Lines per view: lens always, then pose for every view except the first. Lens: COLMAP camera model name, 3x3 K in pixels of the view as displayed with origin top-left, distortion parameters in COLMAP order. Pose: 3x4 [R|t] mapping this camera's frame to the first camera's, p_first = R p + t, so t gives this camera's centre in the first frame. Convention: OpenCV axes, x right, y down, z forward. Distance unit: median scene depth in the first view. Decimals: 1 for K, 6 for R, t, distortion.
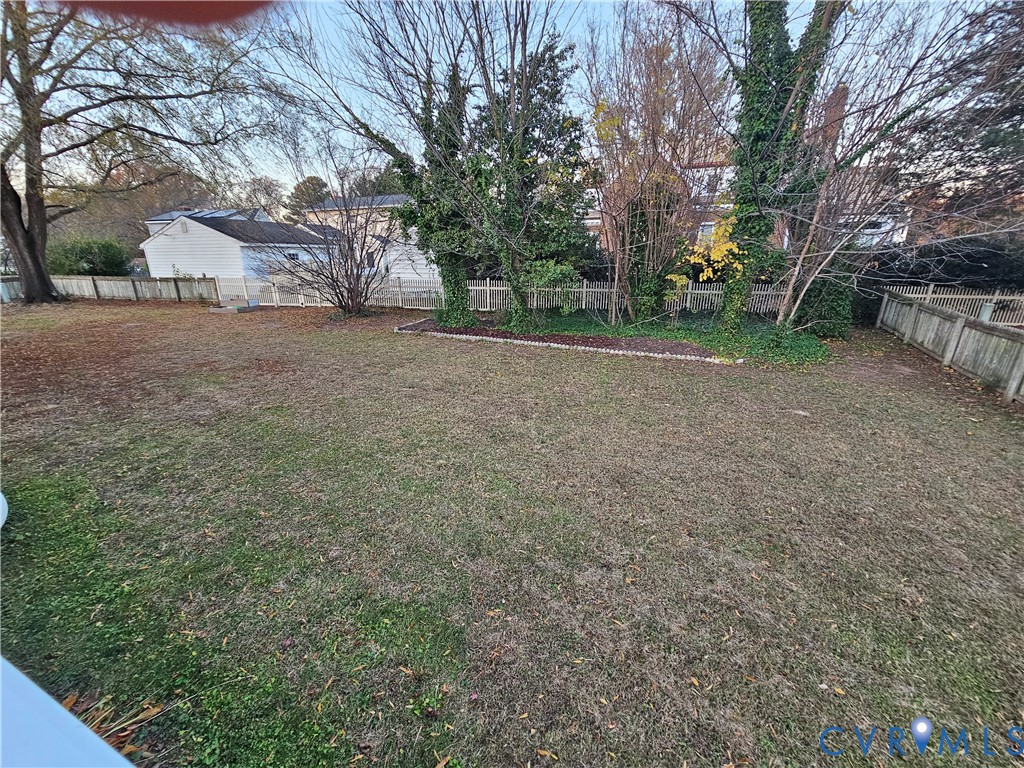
lens RADIAL K [[418.1, 0, 509.5], [0, 418.1, 388.5], [0, 0, 1]] dist [-0.000773, -0.001022]
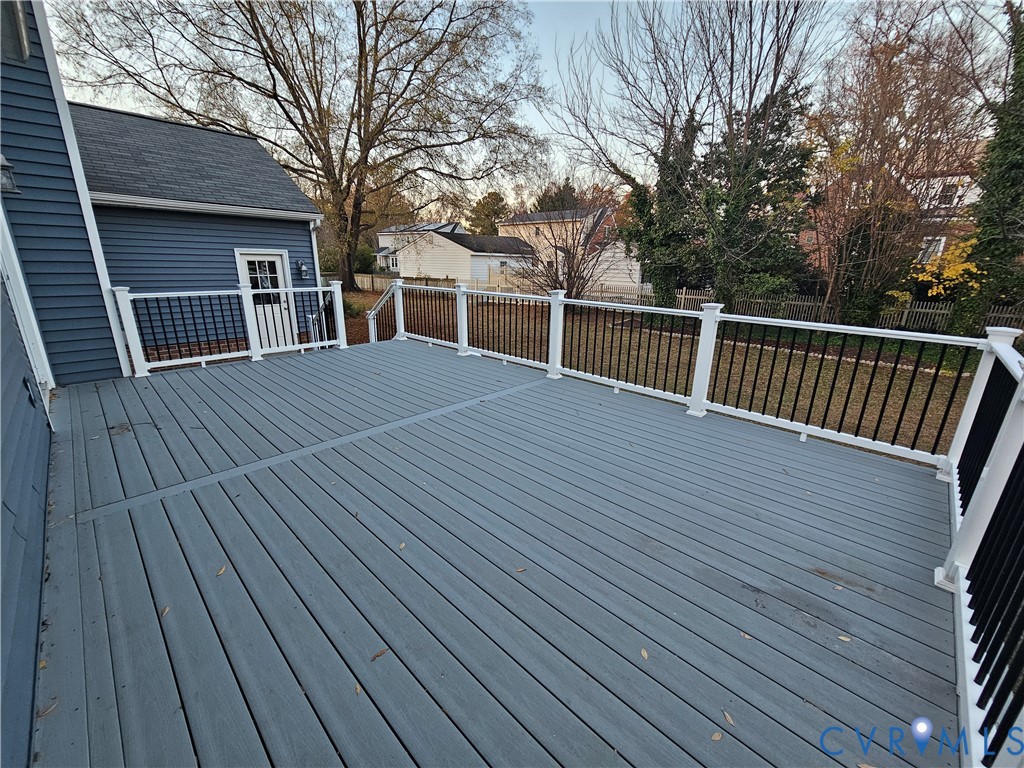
lens RADIAL K [[418.1, 0, 509.5], [0, 418.1, 388.5], [0, 0, 1]] dist [-0.000773, -0.001022]
pose [[0.942864, 0.117358, -0.311825, -0.166218], [-0.123686, 0.992321, -0.000520, 0.093410], [0.309370, 0.039059, 0.950139, -0.293201]]
